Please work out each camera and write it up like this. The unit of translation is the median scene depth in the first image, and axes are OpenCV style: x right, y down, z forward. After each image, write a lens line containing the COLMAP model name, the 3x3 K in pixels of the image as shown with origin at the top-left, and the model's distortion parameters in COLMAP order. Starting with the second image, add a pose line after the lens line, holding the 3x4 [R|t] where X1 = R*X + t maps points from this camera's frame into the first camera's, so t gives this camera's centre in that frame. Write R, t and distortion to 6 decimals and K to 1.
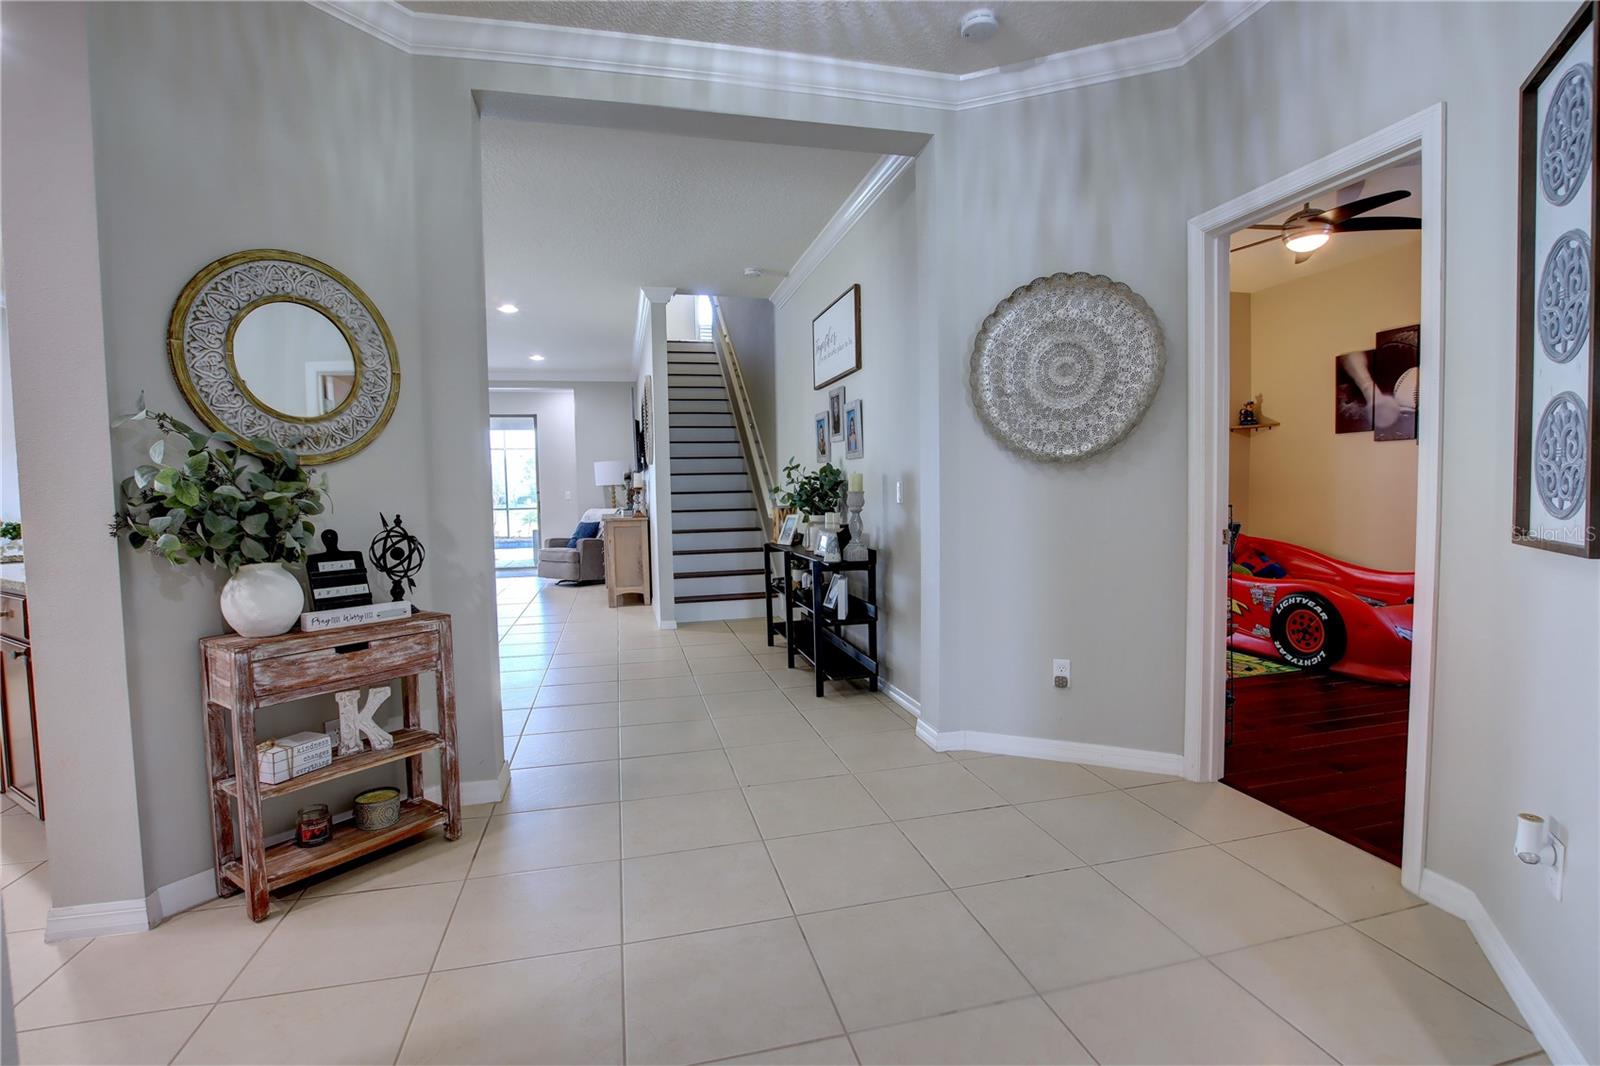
lens RADIAL K [[742.8, 0, 800.0], [0, 742.8, 533.0], [0, 0, 1]] dist [-0.030903, -0.000007]
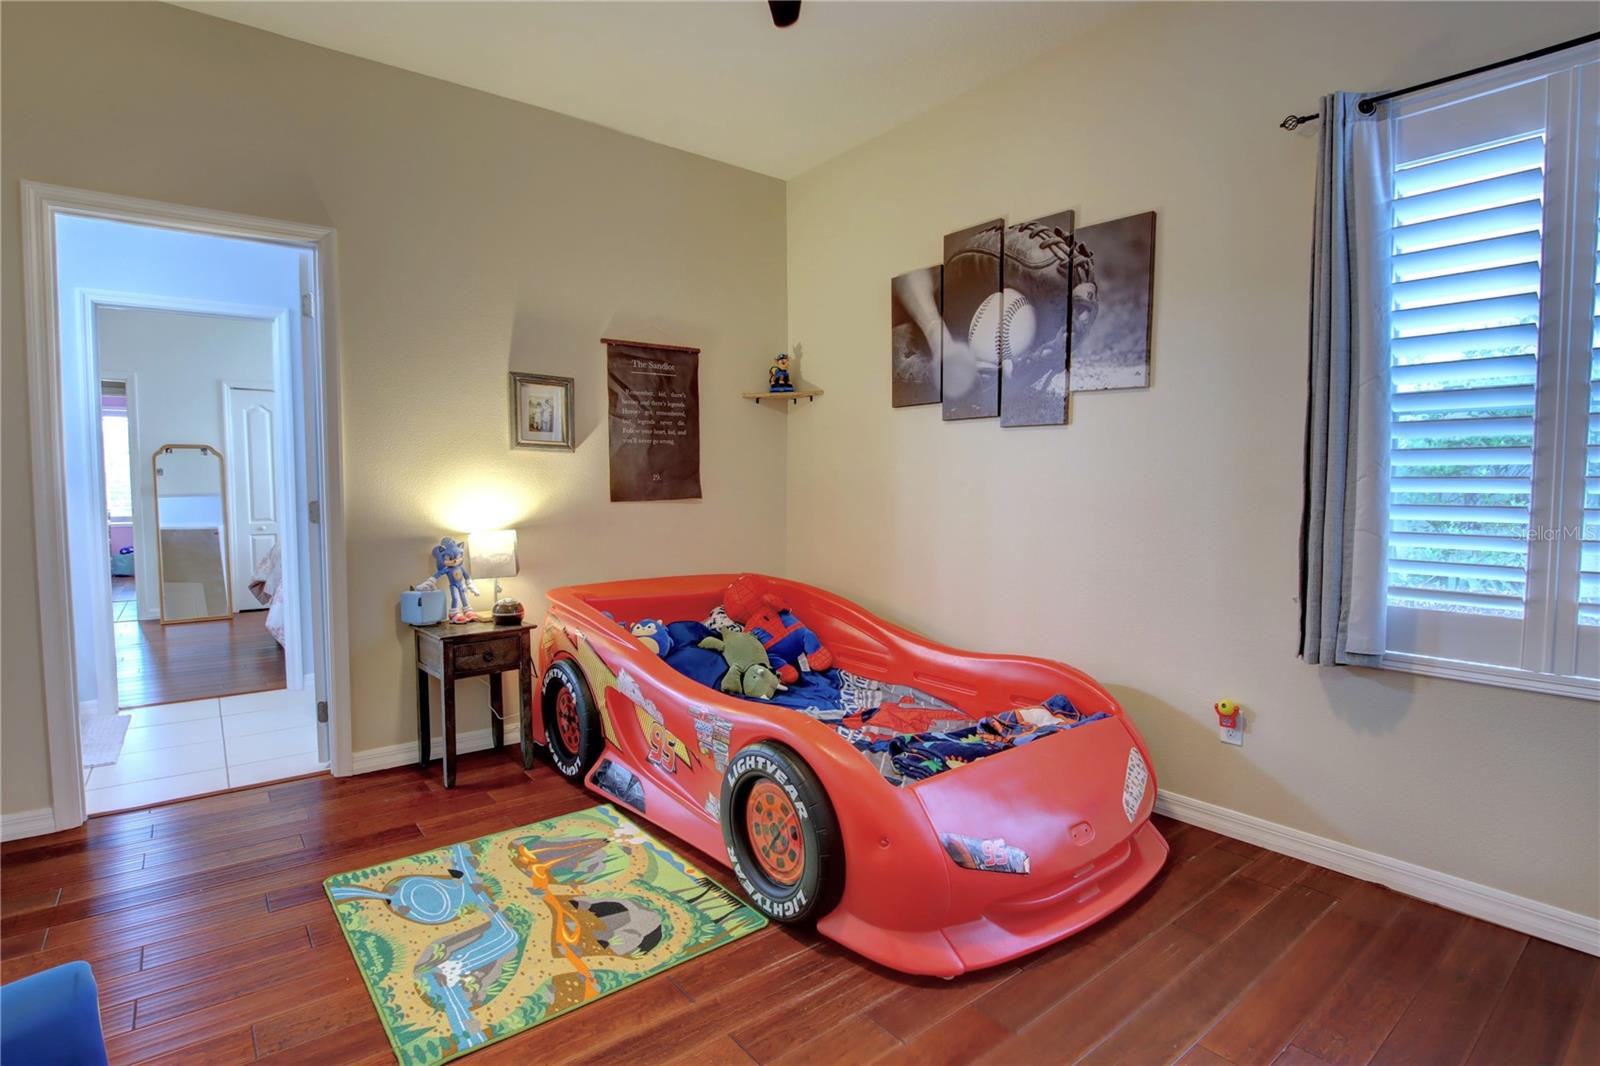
lens RADIAL K [[750.6, 0, 805.7], [0, 750.6, 531.0], [0, 0, 1]] dist [-0.031686, 0.000971]
pose [[0.919544, -0.011043, 0.392833, 0.451663], [0.009622, 0.999938, 0.005586, -0.042105], [-0.392870, -0.001357, 0.919593, 0.491491]]
